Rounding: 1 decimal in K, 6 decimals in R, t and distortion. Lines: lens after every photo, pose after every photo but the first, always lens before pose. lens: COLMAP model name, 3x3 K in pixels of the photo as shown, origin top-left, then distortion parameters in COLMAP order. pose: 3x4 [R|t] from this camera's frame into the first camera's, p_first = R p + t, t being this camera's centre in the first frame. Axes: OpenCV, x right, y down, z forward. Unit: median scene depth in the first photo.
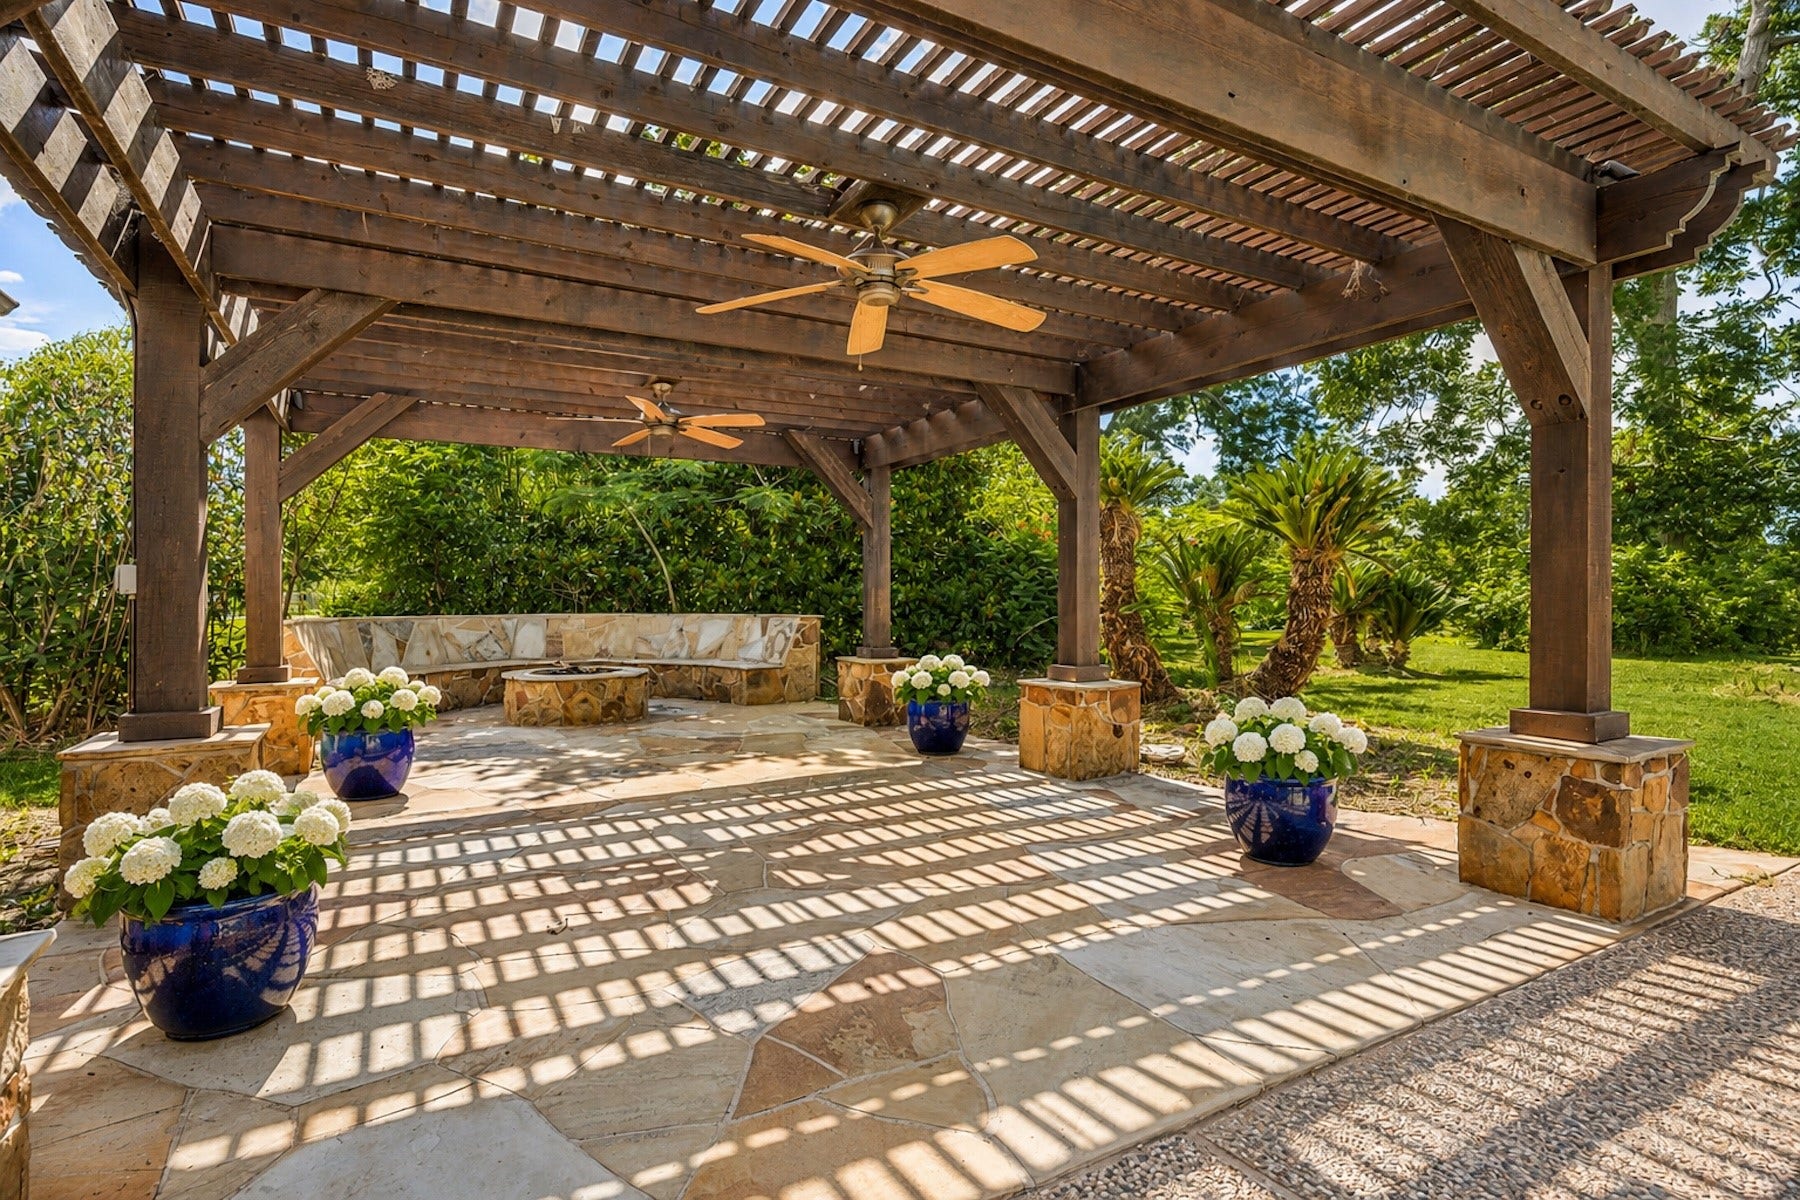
lens RADIAL K [[925.3, 0, 897.7], [0, 925.3, 595.5], [0, 0, 1]] dist [0.000854, 0.002443]
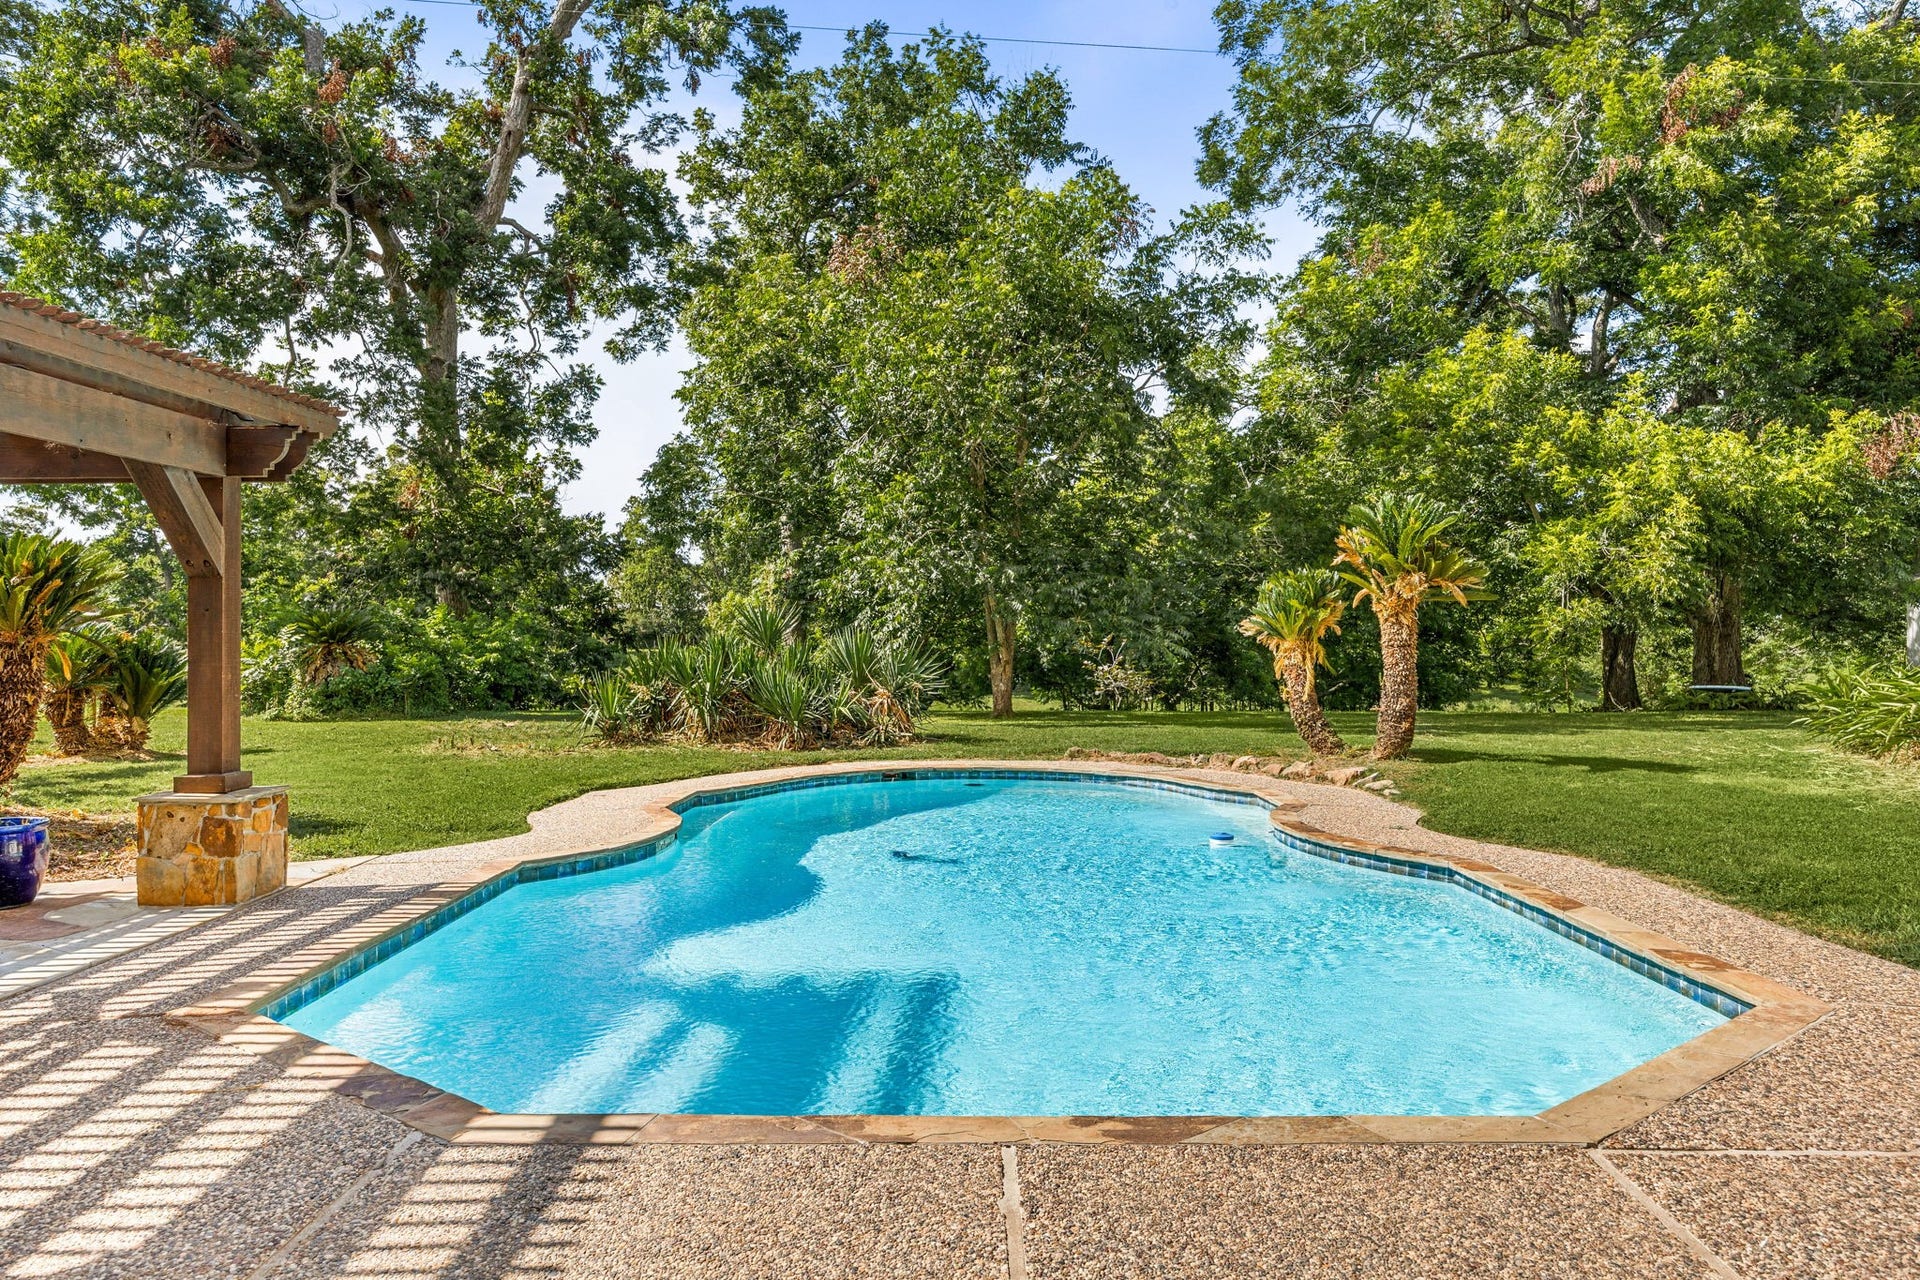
lens RADIAL K [[1336.9, 0, 959.2], [0, 1336.9, 631.2], [0, 0, 1]] dist [0.014539, 0.003963]
pose [[0.518559, 0.002597, 0.855038, -0.188983], [0.002635, 0.999986, -0.004635, -0.034404], [-0.855038, 0.004657, 0.518545, -0.436464]]
